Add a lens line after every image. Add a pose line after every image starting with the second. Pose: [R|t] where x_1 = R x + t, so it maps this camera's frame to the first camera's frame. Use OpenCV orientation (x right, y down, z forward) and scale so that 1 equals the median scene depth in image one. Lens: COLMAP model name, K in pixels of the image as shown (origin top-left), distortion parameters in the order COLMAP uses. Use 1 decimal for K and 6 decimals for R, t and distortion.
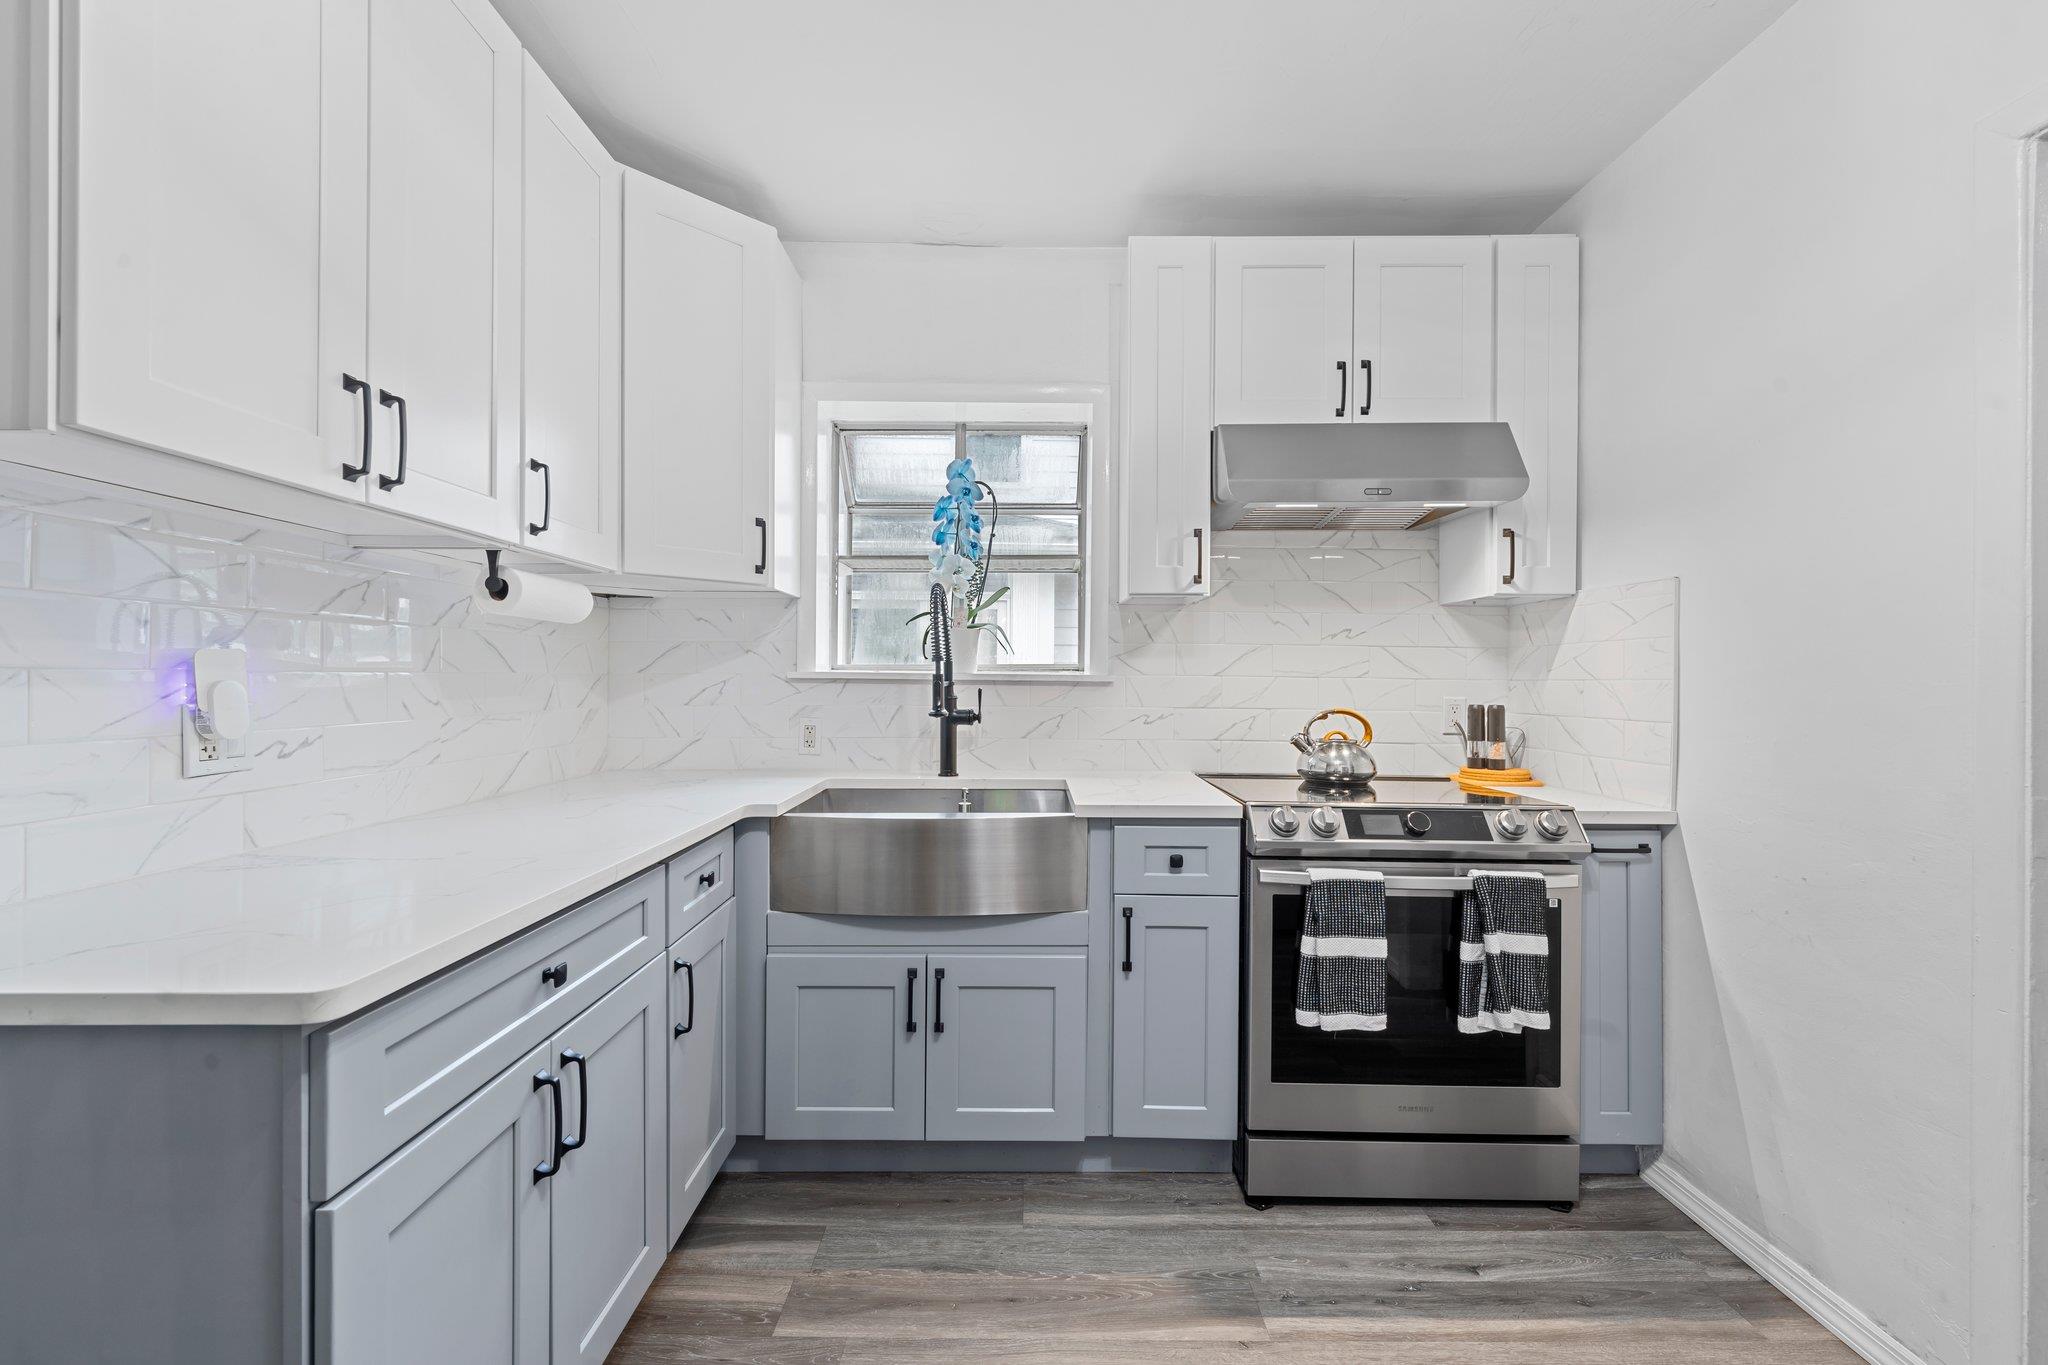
lens RADIAL K [[828.8, 0, 1031.0], [0, 828.8, 685.4], [0, 0, 1]] dist [0.001677, -0.001011]
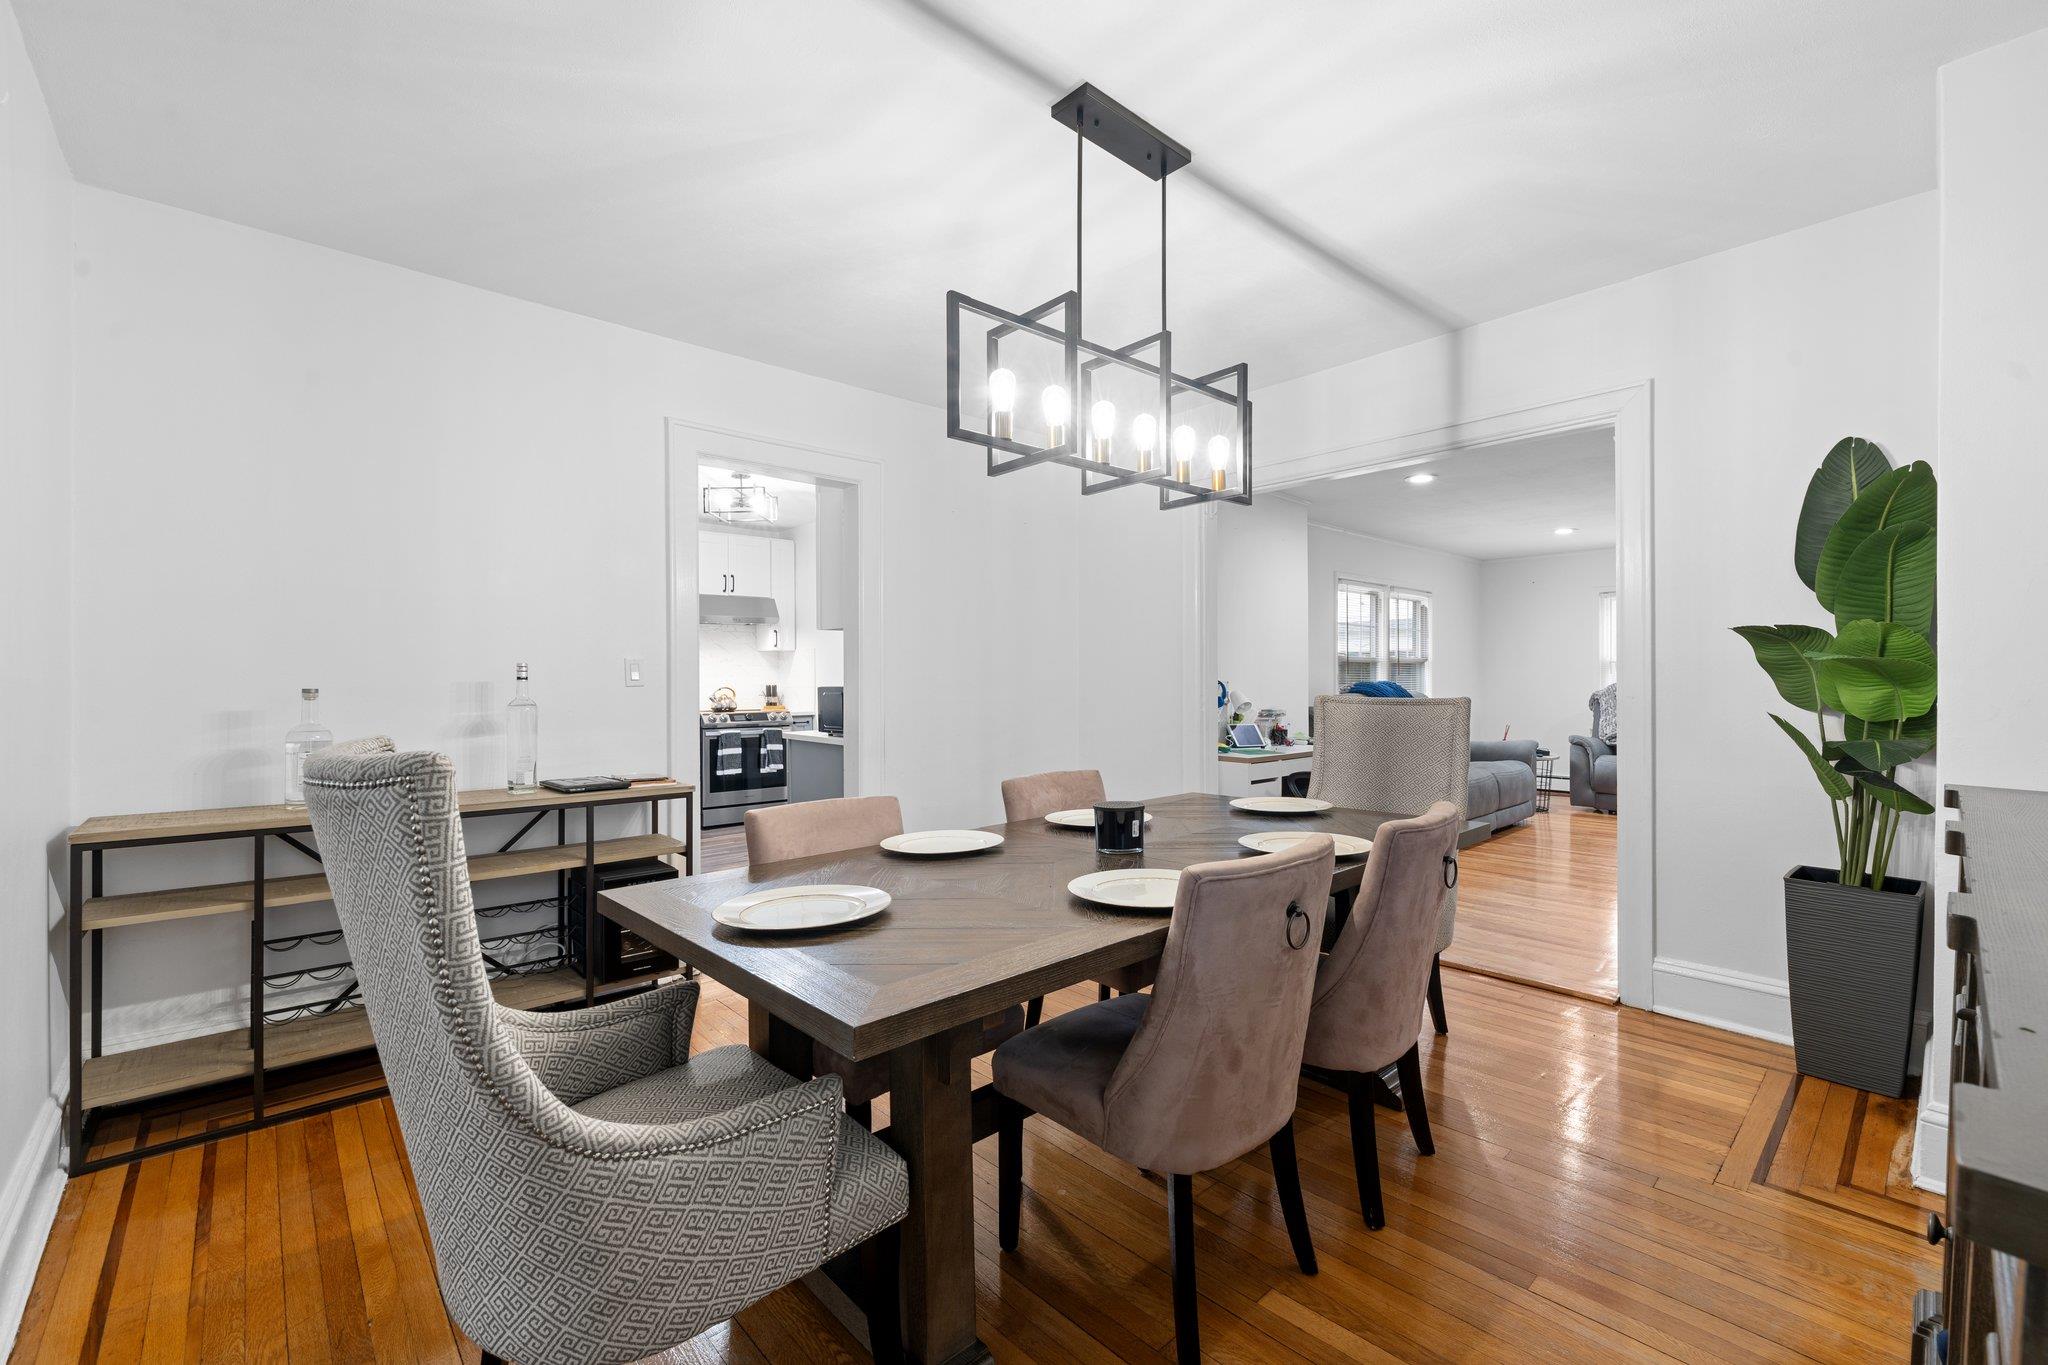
lens RADIAL K [[828.8, 0, 1025.4], [0, 828.8, 678.9], [0, 0, 1]] dist [0.001677, -0.001011]
pose [[0.735425, -0.009368, 0.677542, -1.063909], [0.010836, 0.999939, 0.002065, 0.006066], [-0.677520, 0.005823, 0.735481, -2.405717]]
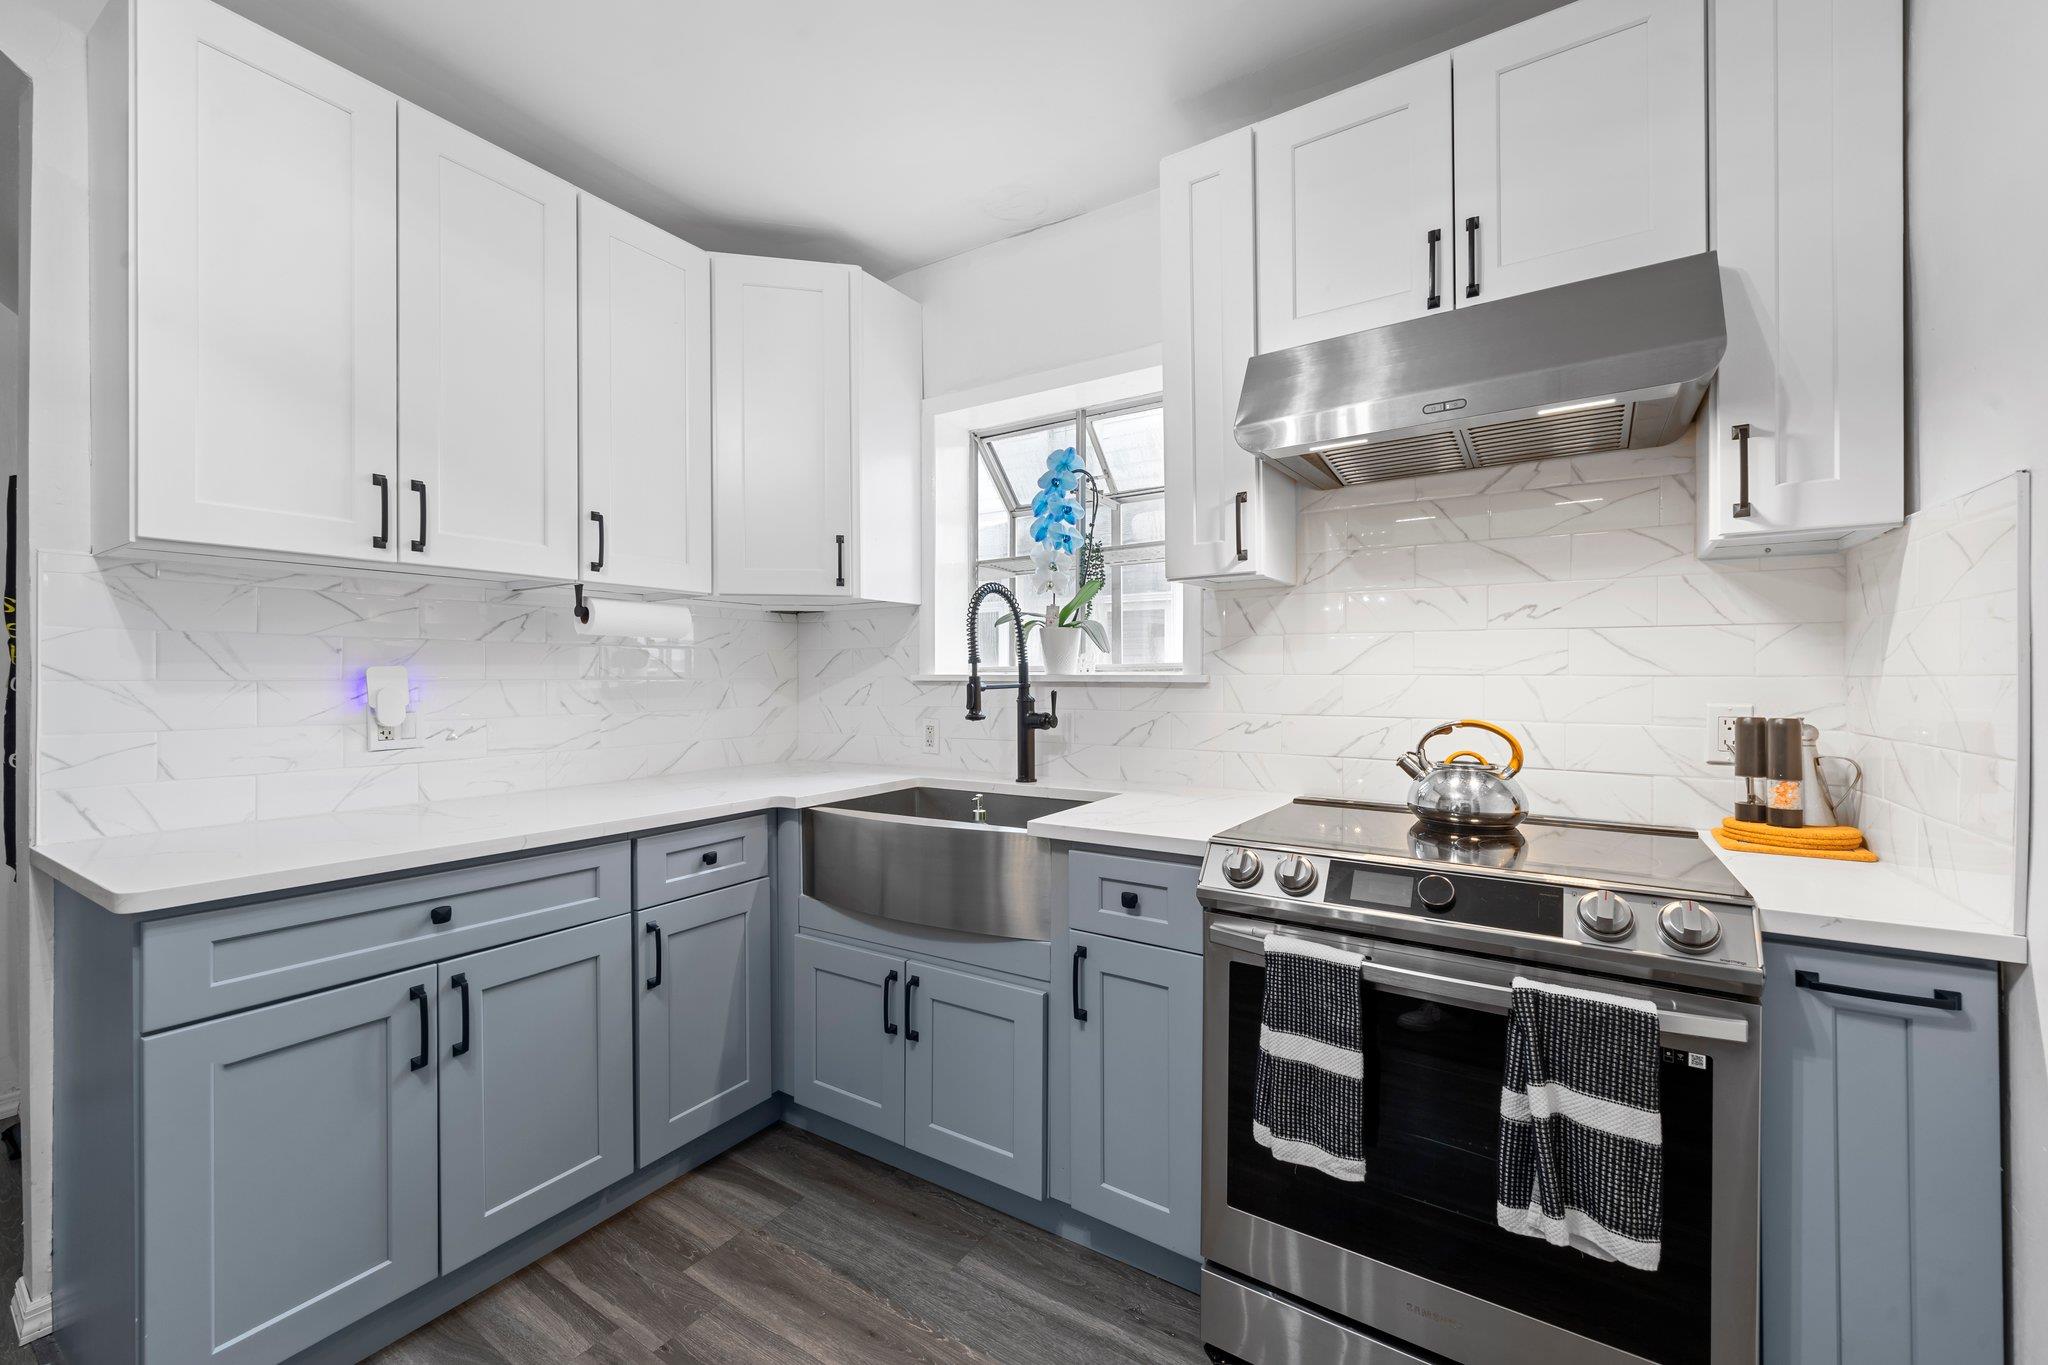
lens RADIAL K [[828.8, 0, 1024.2], [0, 828.8, 683.0], [0, 0, 1]] dist [0.001677, -0.001011]
pose [[0.837519, -0.004649, -0.546389, 0.539193], [0.004064, 0.999989, -0.002279, -0.003642], [0.546393, -0.000312, 0.837529, 0.247146]]
